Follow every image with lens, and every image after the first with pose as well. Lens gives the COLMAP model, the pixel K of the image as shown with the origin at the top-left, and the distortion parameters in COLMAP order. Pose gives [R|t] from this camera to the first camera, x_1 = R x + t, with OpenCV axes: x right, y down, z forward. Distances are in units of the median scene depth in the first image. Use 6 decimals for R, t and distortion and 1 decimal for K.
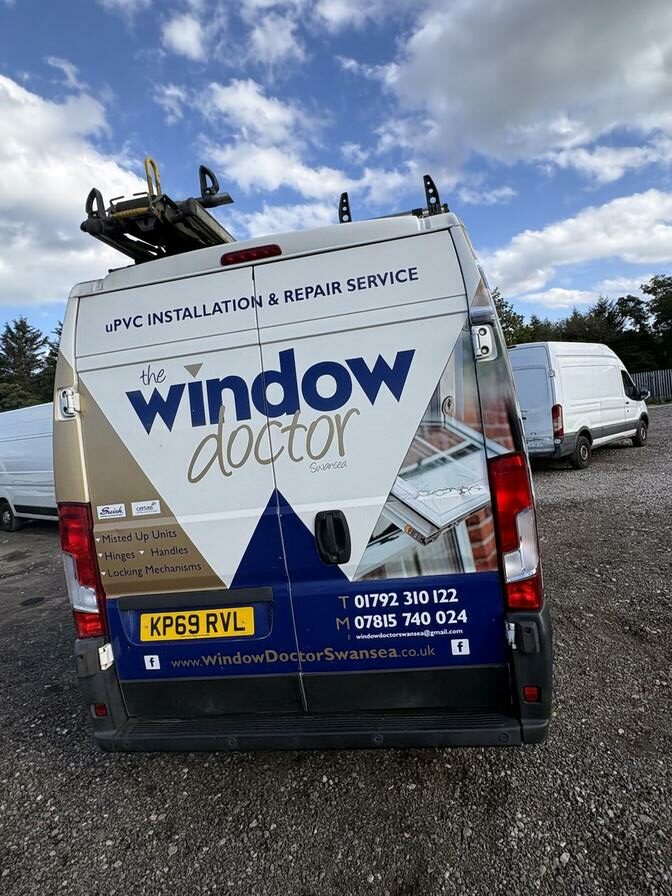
lens RADIAL K [[497.4, 0, 333.5], [0, 497.4, 437.0], [0, 0, 1]] dist [-0.002202, -0.002137]
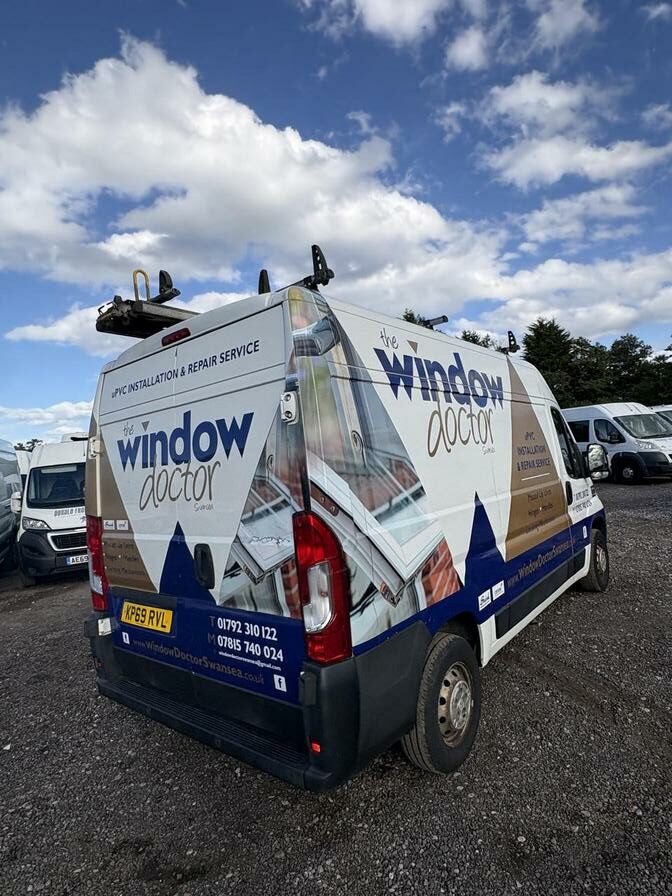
lens RADIAL K [[495.6, 0, 334.1], [0, 495.6, 441.9], [0, 0, 1]] dist [-0.002878, -0.001084]
pose [[0.865818, 0.020395, -0.499944, 0.876884], [-0.024718, 0.999692, -0.002026, -0.107914], [0.499749, 0.014112, 0.866055, 0.103763]]
